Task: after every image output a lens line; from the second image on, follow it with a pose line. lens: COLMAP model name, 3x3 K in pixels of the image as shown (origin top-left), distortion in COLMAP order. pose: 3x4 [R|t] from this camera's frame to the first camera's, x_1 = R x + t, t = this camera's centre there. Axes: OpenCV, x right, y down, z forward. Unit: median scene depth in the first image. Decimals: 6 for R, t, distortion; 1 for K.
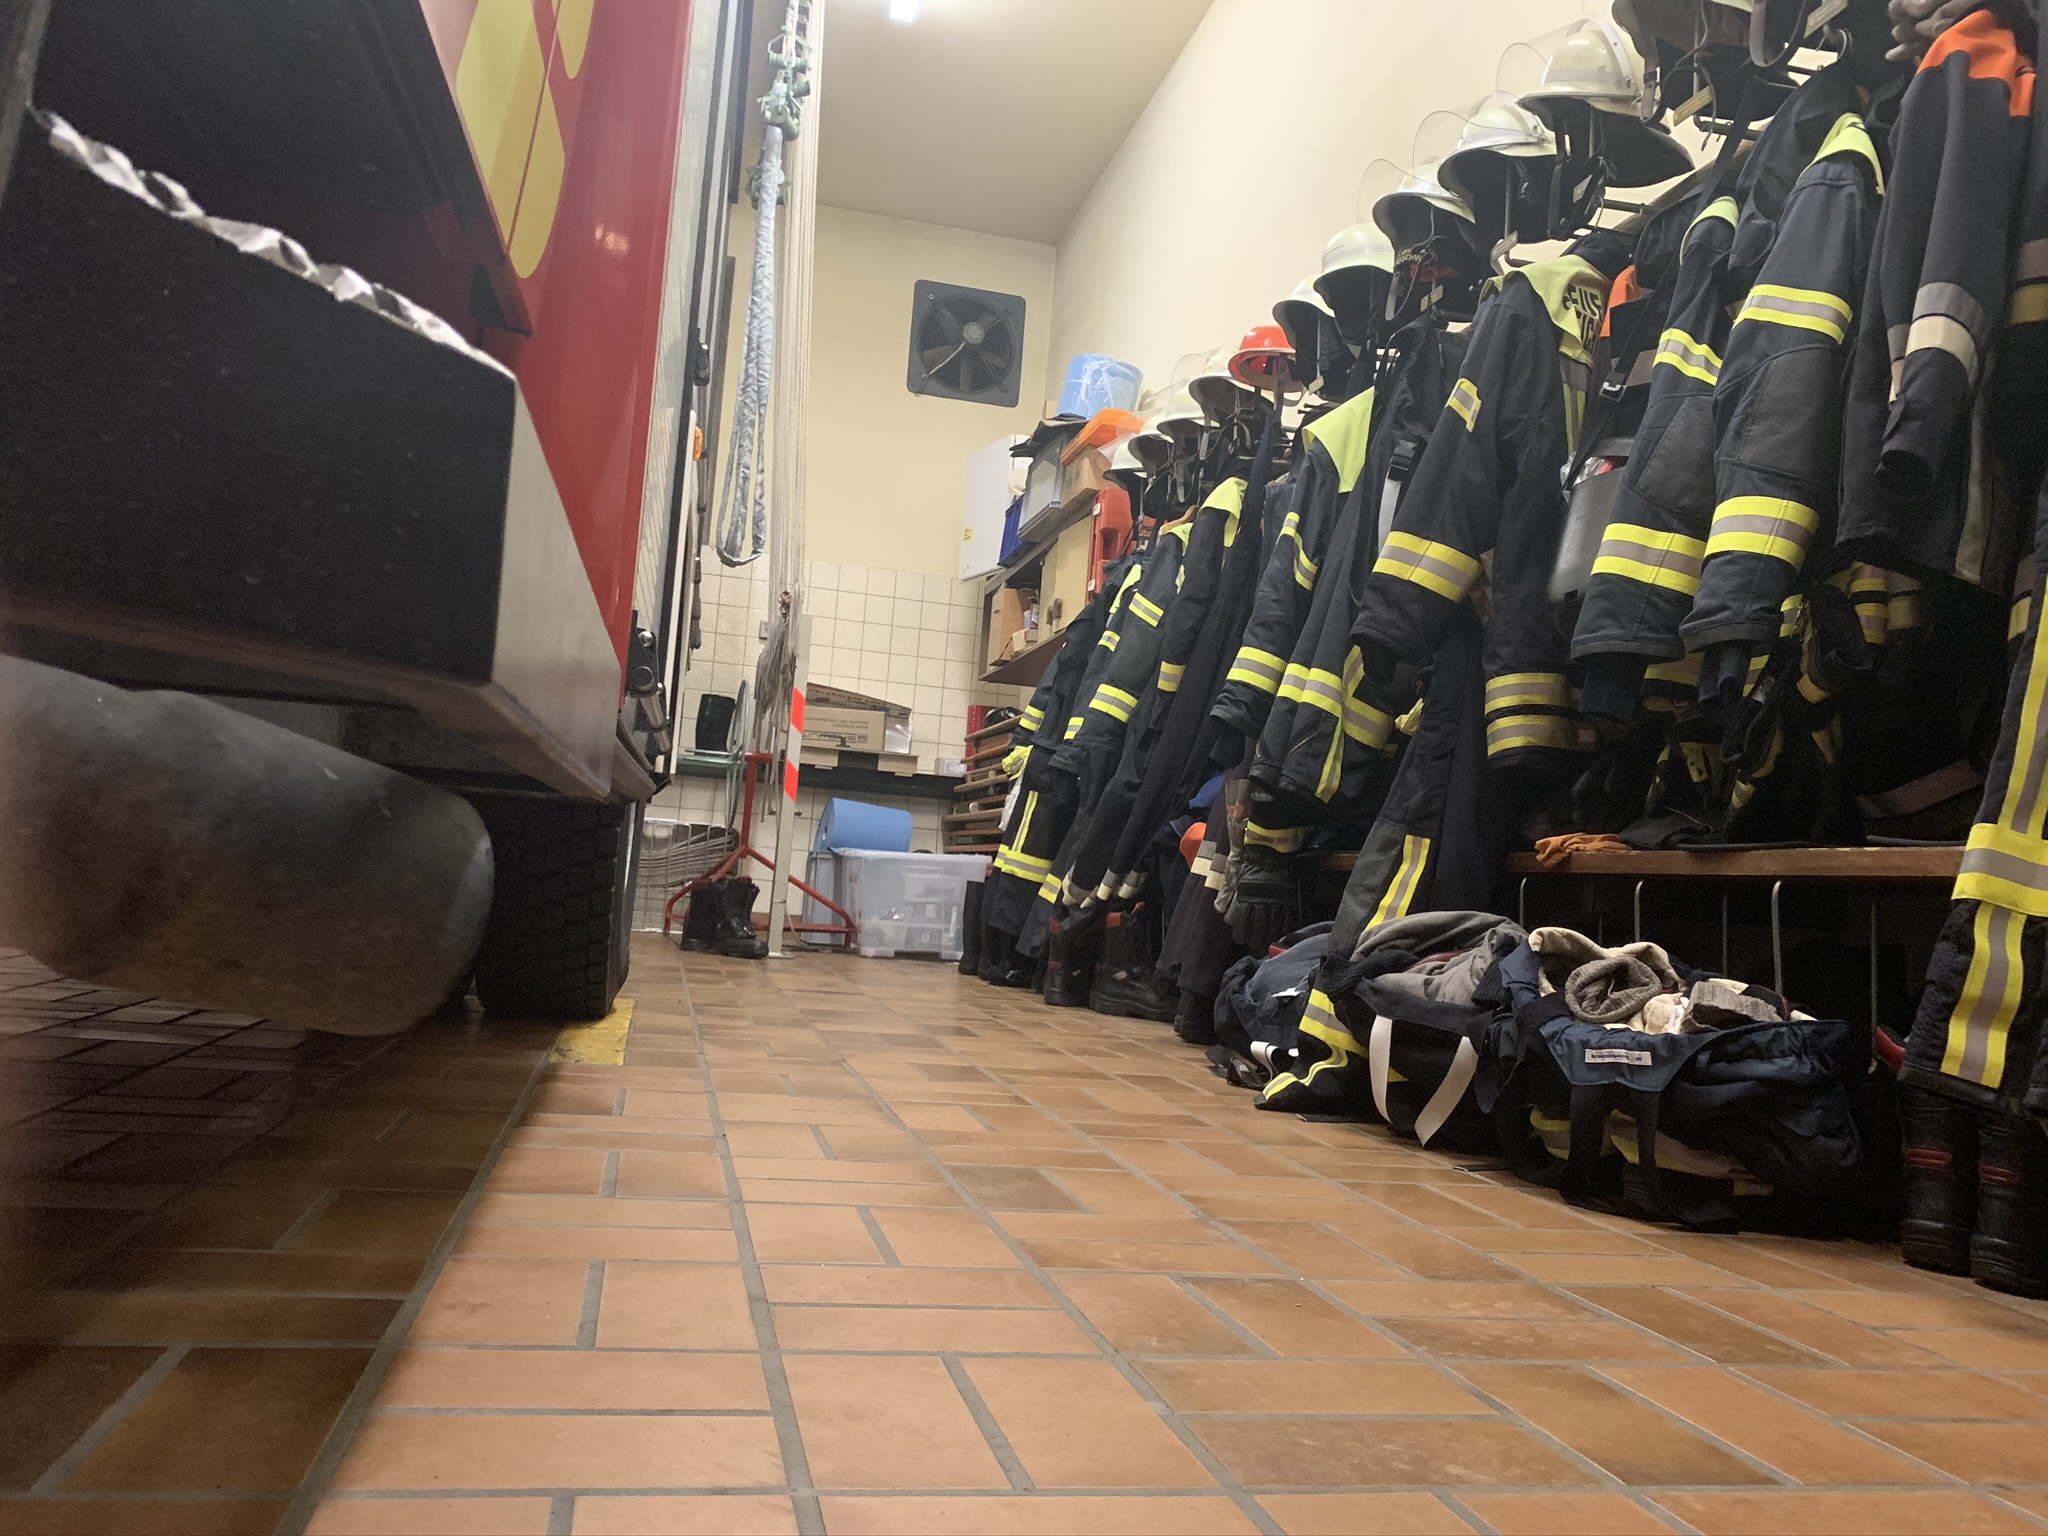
lens RADIAL K [[1559.0, 0, 1030.9], [0, 1559.0, 769.2], [0, 0, 1]] dist [-0.005315, -0.006187]
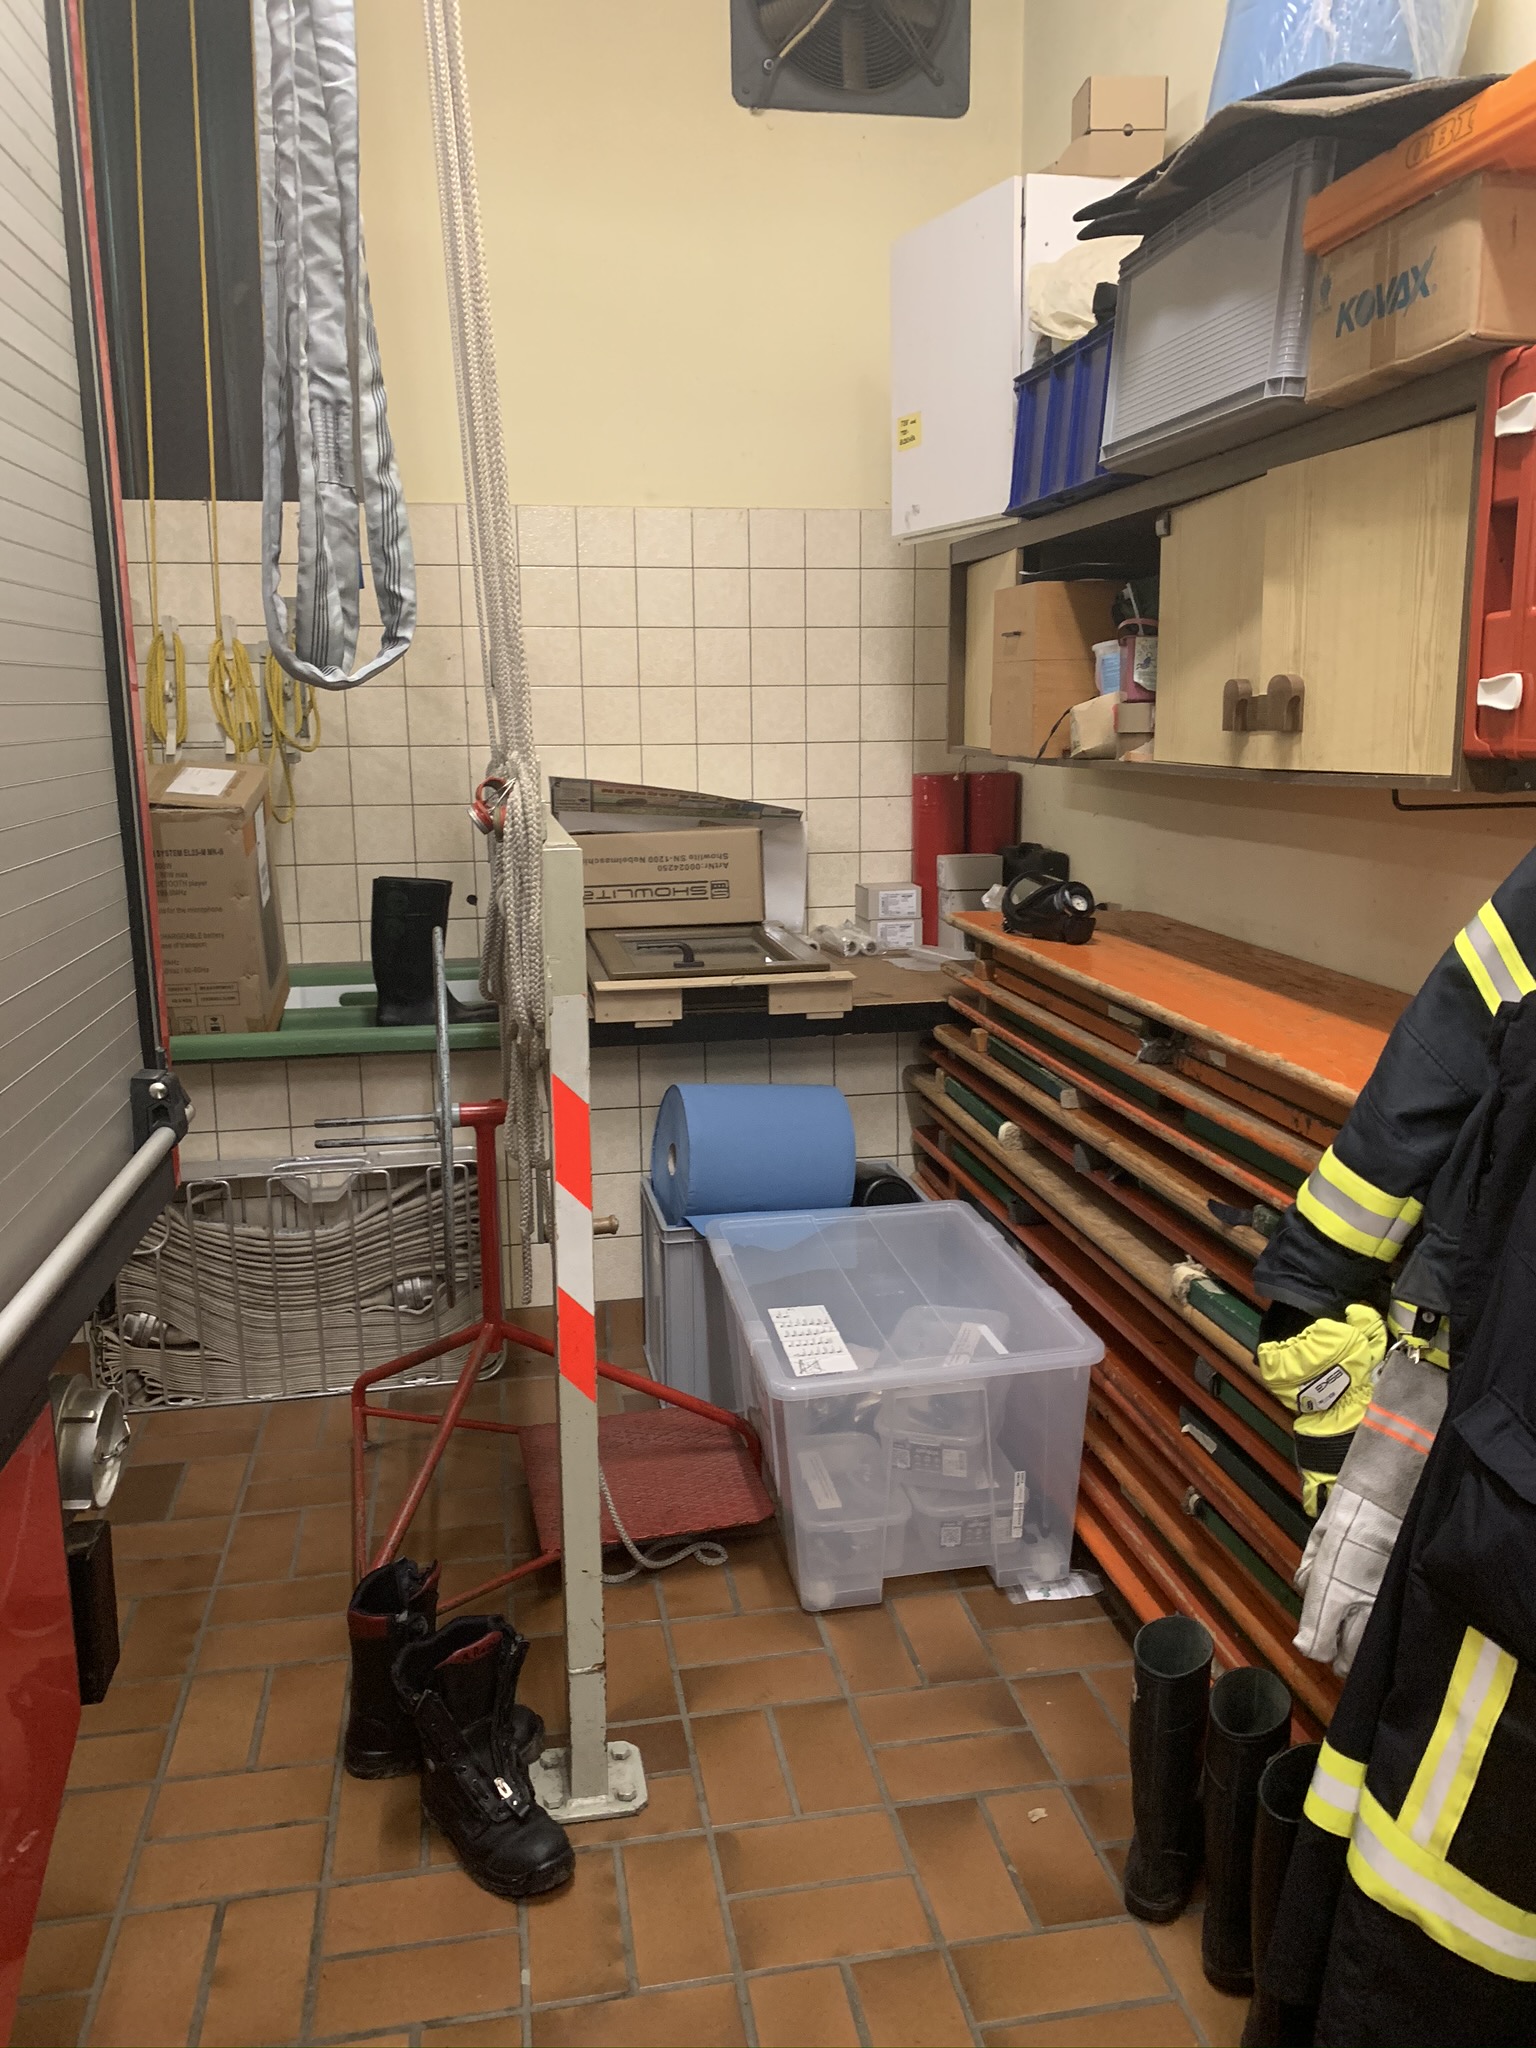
lens RADIAL K [[1559.0, 0, 753.2], [0, 1559.0, 1022.1], [0, 0, 1]] dist [-0.005315, -0.006187]
pose [[0.993952, -0.075644, -0.079611, -0.067193], [0.094408, 0.958902, 0.267569, -0.121379], [0.056099, -0.273467, 0.960244, 0.560816]]
